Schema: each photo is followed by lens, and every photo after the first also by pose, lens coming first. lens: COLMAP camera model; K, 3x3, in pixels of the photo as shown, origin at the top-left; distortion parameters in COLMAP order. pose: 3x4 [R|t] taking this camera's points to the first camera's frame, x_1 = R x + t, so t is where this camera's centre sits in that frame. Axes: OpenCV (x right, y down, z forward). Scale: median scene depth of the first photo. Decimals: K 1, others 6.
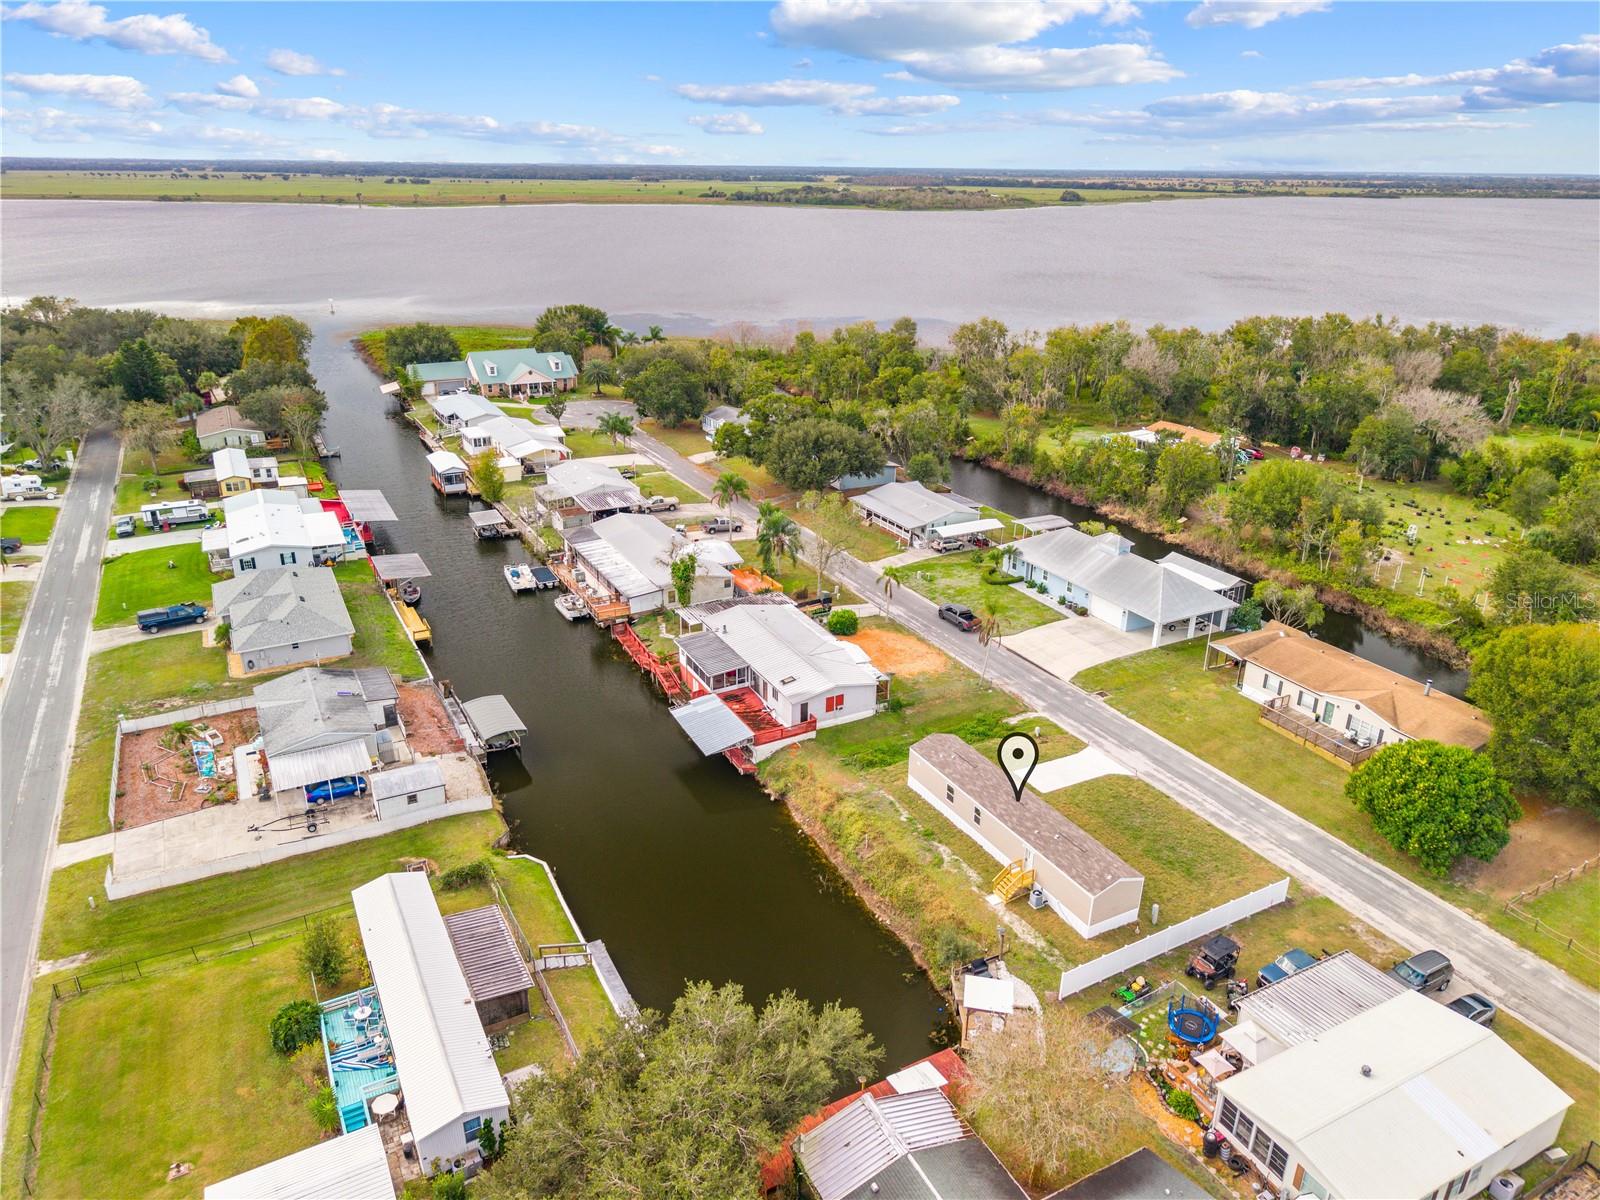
lens RADIAL K [[1065.1, 0, 800.0], [0, 1065.1, 600.0], [0, 0, 1]] dist [0.037898, -0.039083]
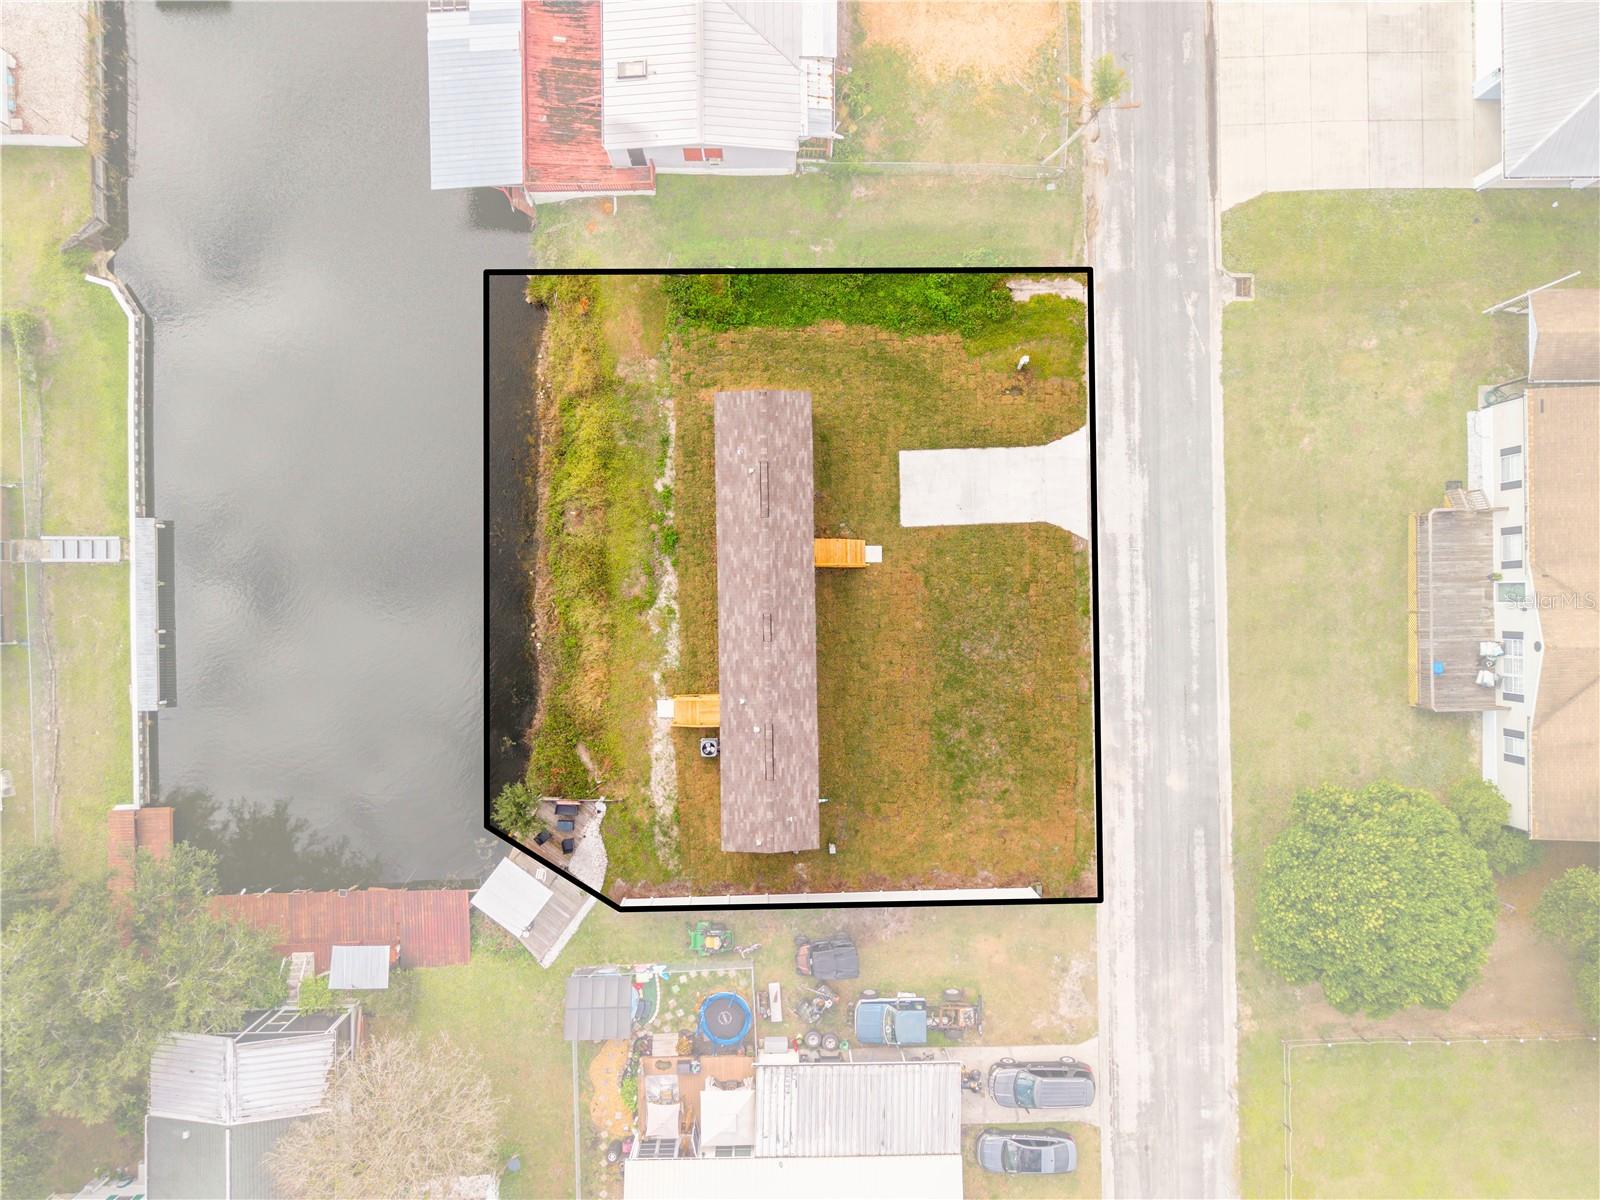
lens RADIAL K [[1065.1, 0, 800.0], [0, 1065.1, 600.0], [0, 0, 1]] dist [0.037898, -0.039083]
pose [[0.888579, 0.458548, 0.012708, 0.158008], [-0.190097, 0.342875, 0.919945, -0.301178], [0.417482, -0.819860, 0.391840, 0.592888]]
